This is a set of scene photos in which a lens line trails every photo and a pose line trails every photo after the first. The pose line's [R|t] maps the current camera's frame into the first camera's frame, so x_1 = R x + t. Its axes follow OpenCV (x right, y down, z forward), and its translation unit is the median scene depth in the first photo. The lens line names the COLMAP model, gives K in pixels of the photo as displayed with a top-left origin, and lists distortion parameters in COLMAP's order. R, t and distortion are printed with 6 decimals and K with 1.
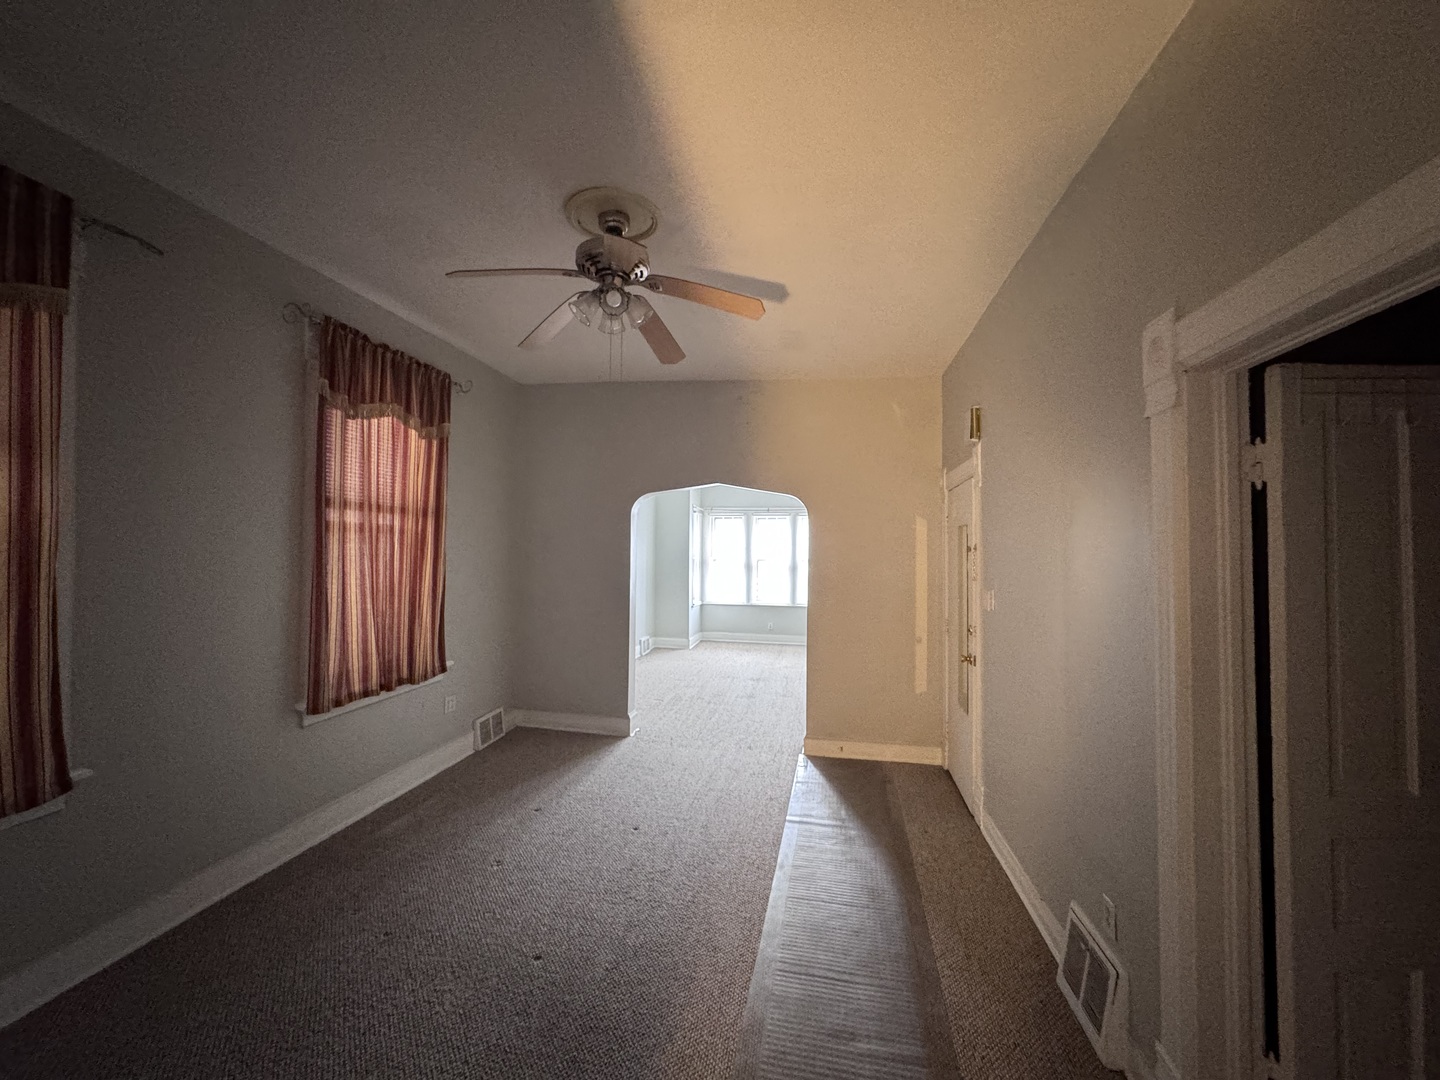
lens RADIAL K [[575.2, 0, 719.8], [0, 575.2, 539.7], [0, 0, 1]] dist [0.000368, 0.000285]
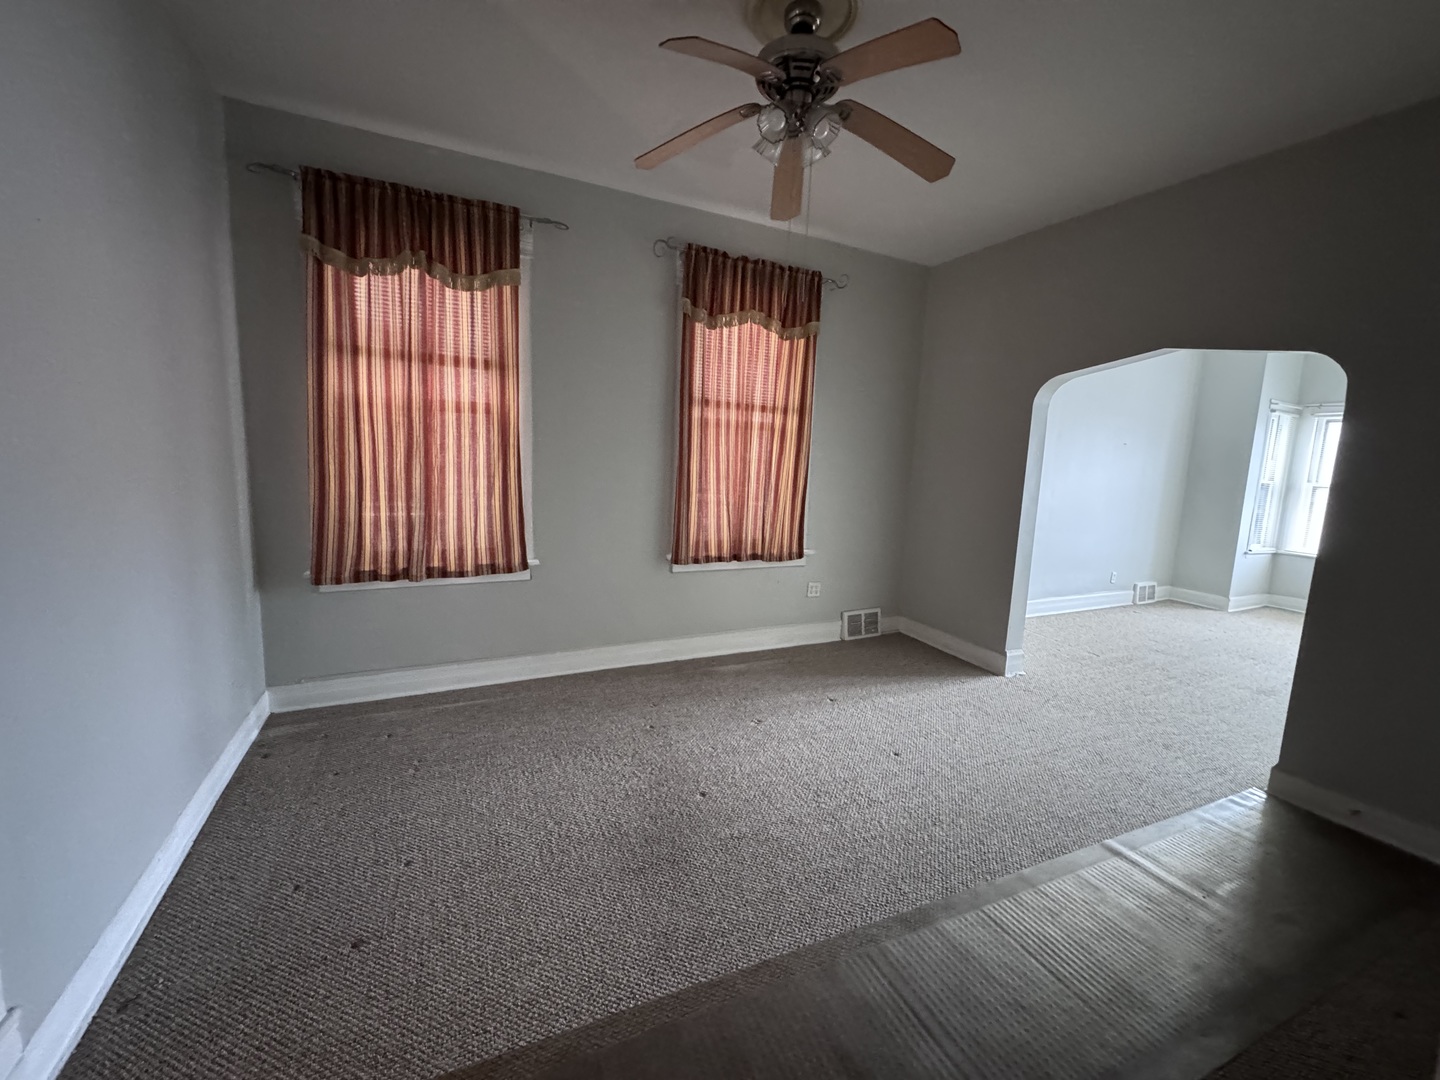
lens RADIAL K [[575.2, 0, 721.9], [0, 575.2, 541.5], [0, 0, 1]] dist [0.000368, 0.000285]
pose [[0.585653, 0.126694, -0.800599, 0.318901], [-0.021054, 0.989753, 0.141226, 0.046868], [0.810288, -0.065854, 0.582320, 0.242172]]
